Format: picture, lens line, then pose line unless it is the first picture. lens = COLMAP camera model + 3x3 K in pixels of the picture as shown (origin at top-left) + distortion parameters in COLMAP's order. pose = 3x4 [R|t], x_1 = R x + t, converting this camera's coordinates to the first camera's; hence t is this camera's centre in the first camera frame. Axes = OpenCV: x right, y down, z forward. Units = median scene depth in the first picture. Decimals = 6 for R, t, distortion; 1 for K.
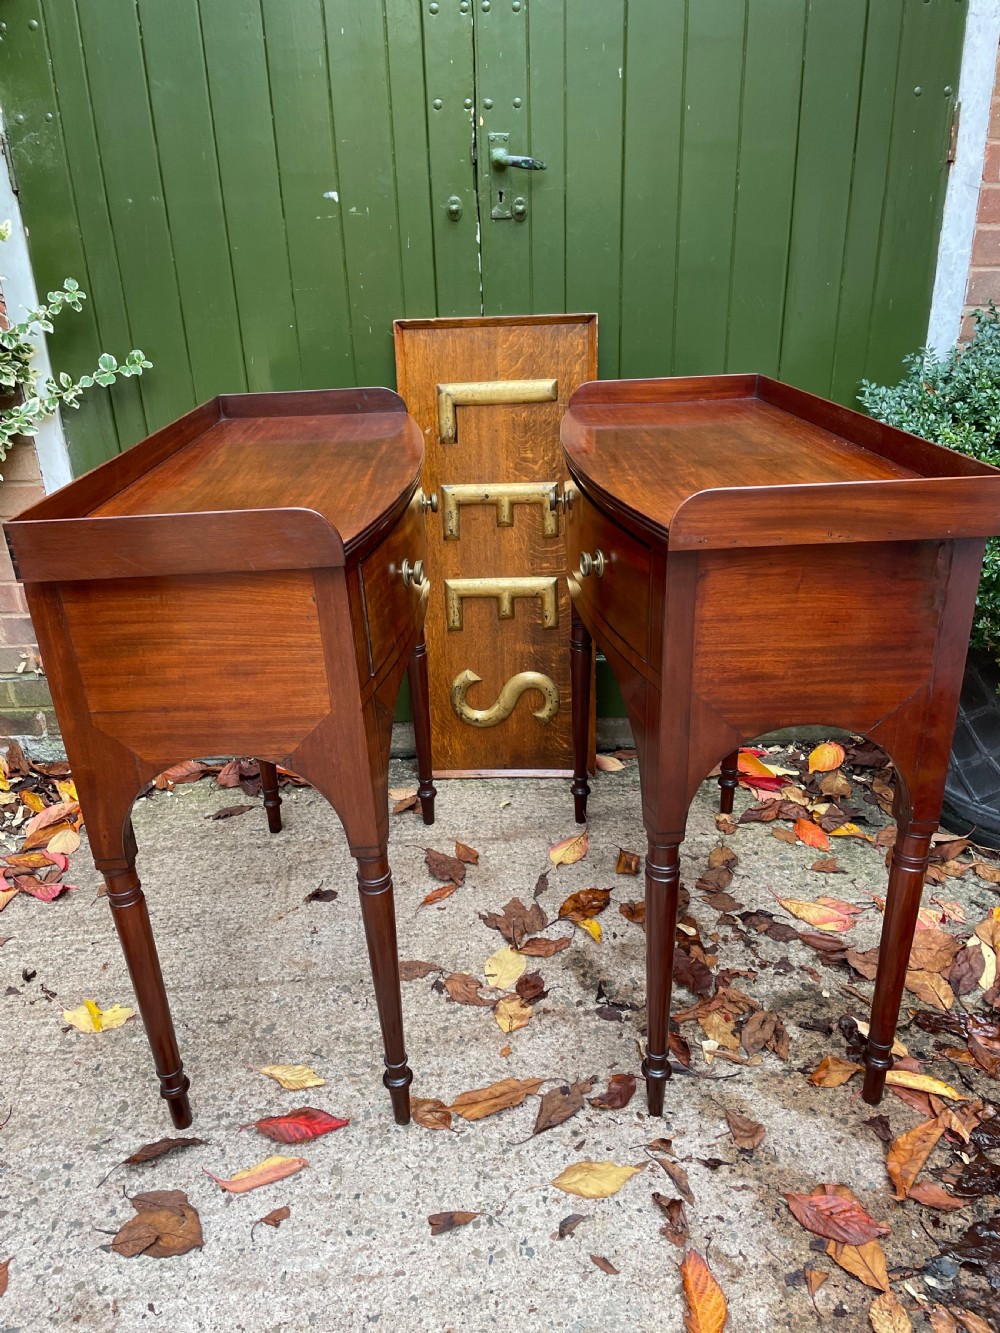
lens RADIAL K [[1011.1, 0, 494.3], [0, 1011.1, 659.4], [0, 0, 1]] dist [0.091667, -0.124836]
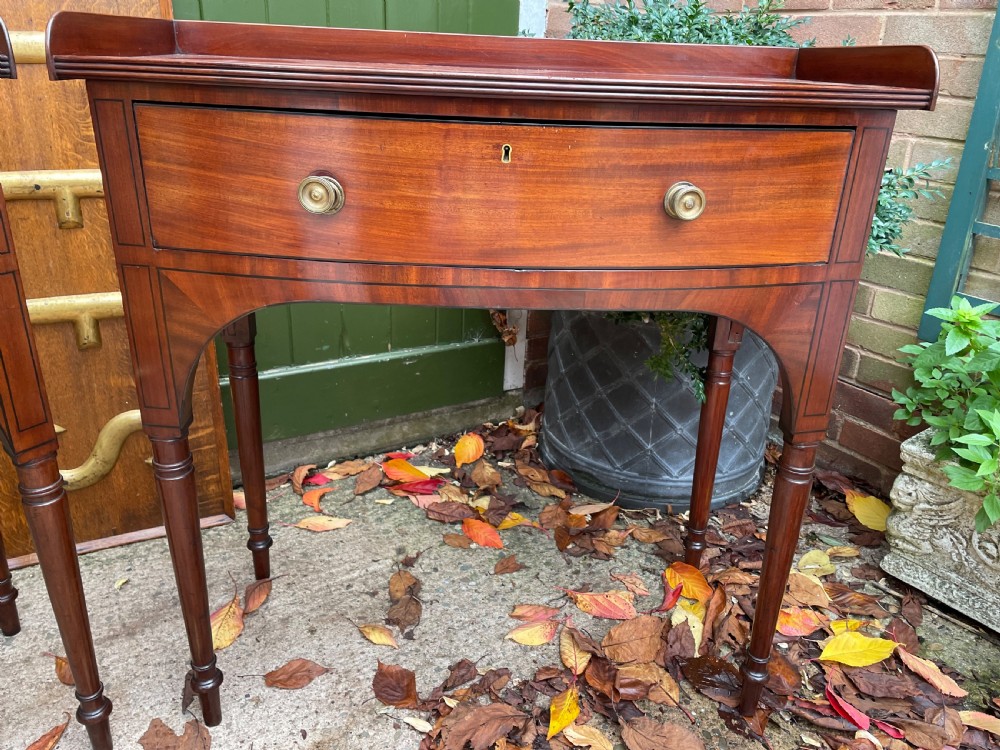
lens RADIAL K [[758.5, 0, 512.3], [0, 758.5, 364.4], [0, 0, 1]] dist [0.091667, -0.124836]
pose [[0.867364, -0.121963, 0.482498, 0.006159], [0.124341, 0.991867, 0.027197, -0.004058], [-0.481891, 0.036405, 0.875475, 0.356041]]
